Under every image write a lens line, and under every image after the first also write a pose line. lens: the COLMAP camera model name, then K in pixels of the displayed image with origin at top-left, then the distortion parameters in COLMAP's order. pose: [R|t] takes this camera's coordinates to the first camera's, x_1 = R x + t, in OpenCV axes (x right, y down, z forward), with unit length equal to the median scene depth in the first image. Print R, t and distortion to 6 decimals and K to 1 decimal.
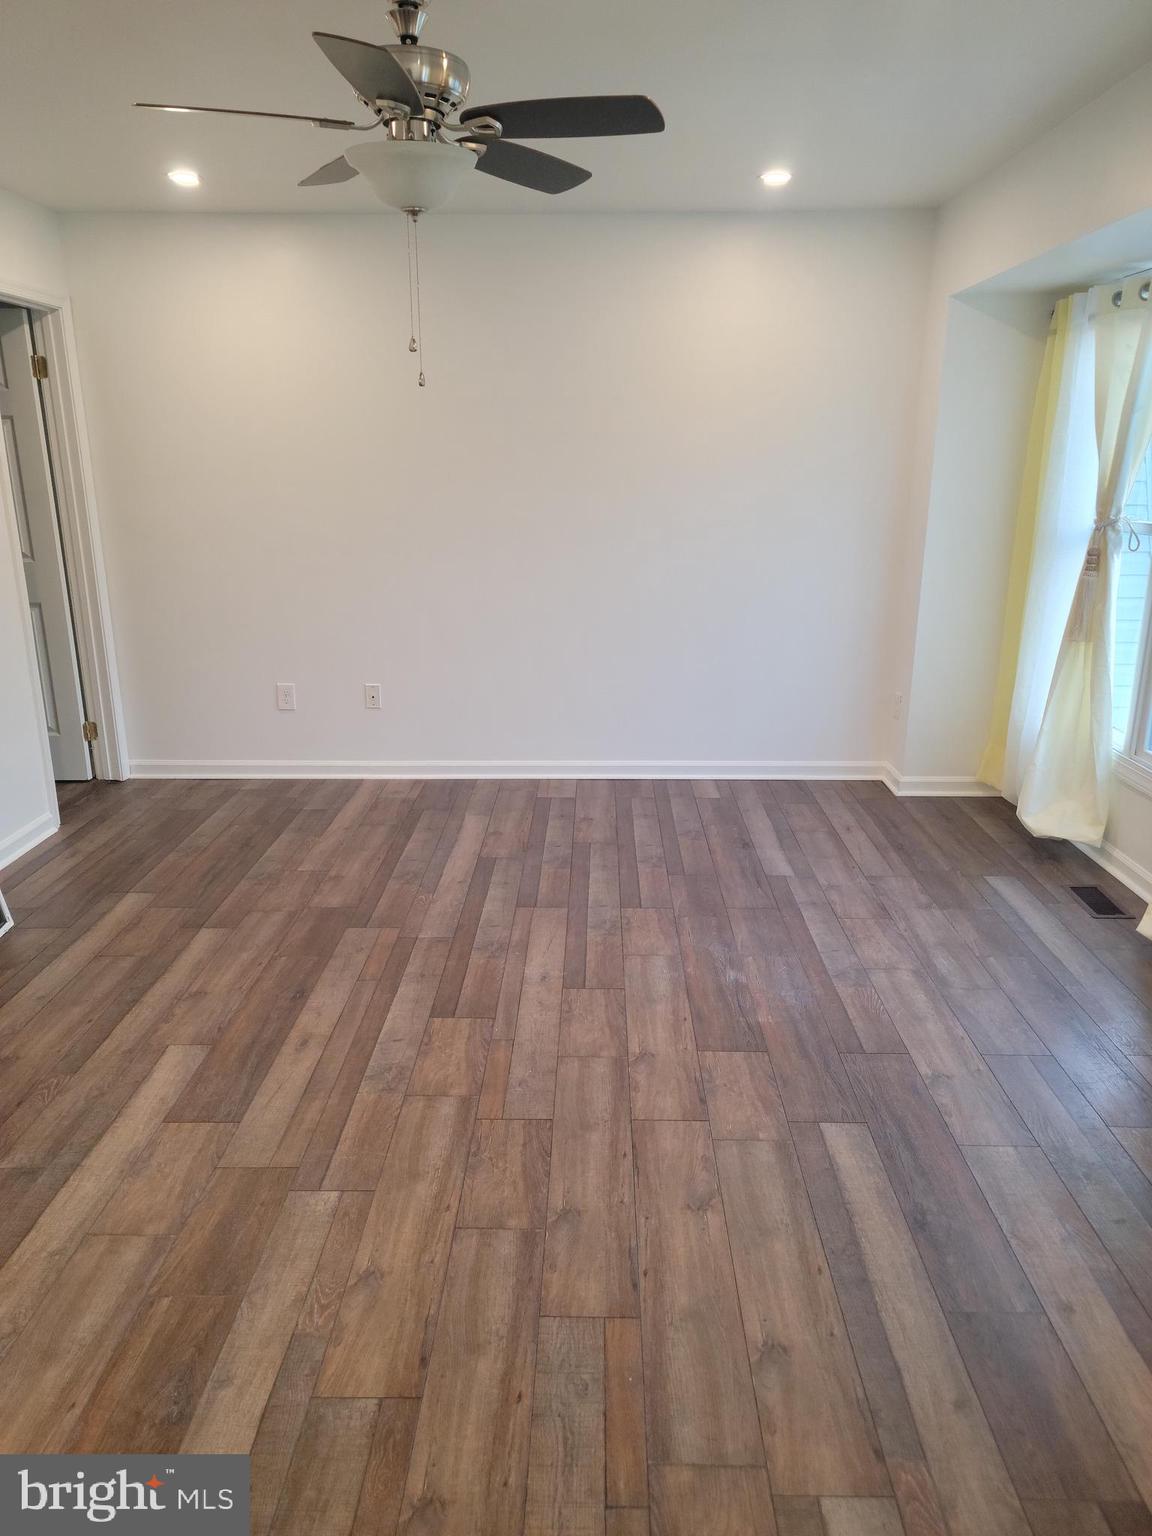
lens RADIAL K [[1062.7, 0, 567.3], [0, 1062.7, 788.4], [0, 0, 1]] dist [0.086538, -0.070554]
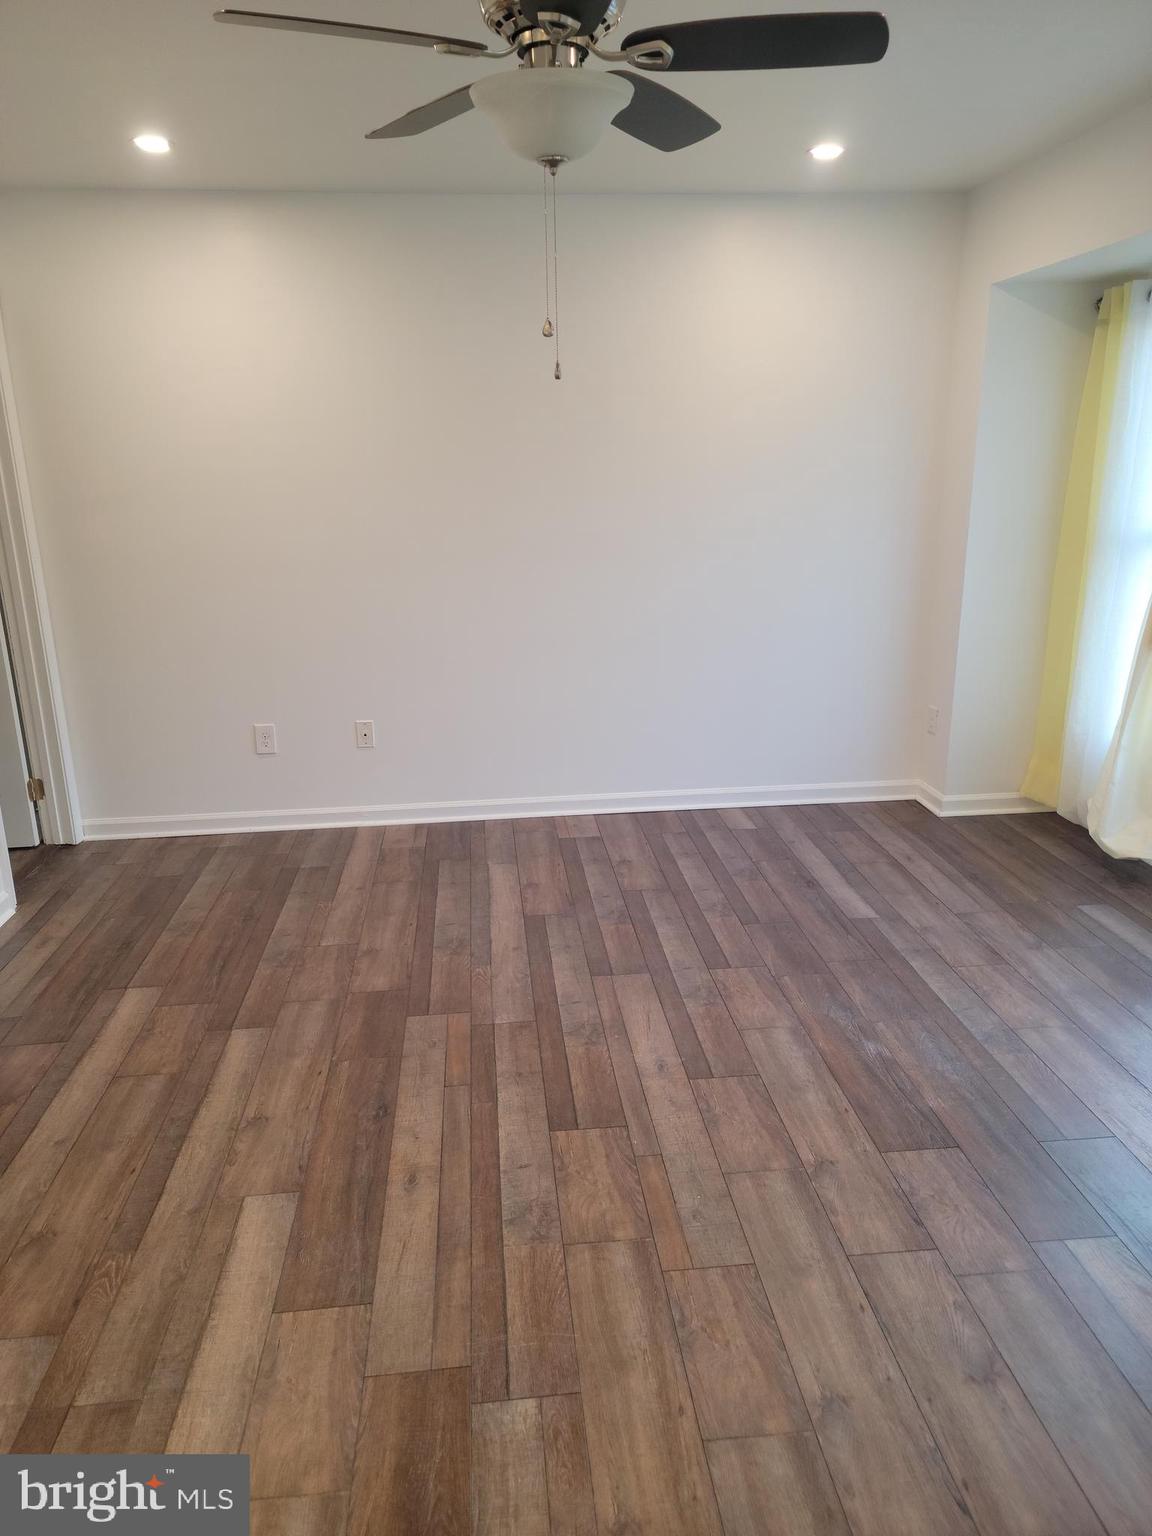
lens RADIAL K [[1062.7, 0, 564.9], [0, 1062.7, 792.0], [0, 0, 1]] dist [0.086538, -0.070554]
pose [[0.992857, -0.048901, 0.108825, -0.169114], [0.049060, 0.998795, 0.001213, -0.045216], [-0.108754, 0.004134, 0.994060, 0.138559]]
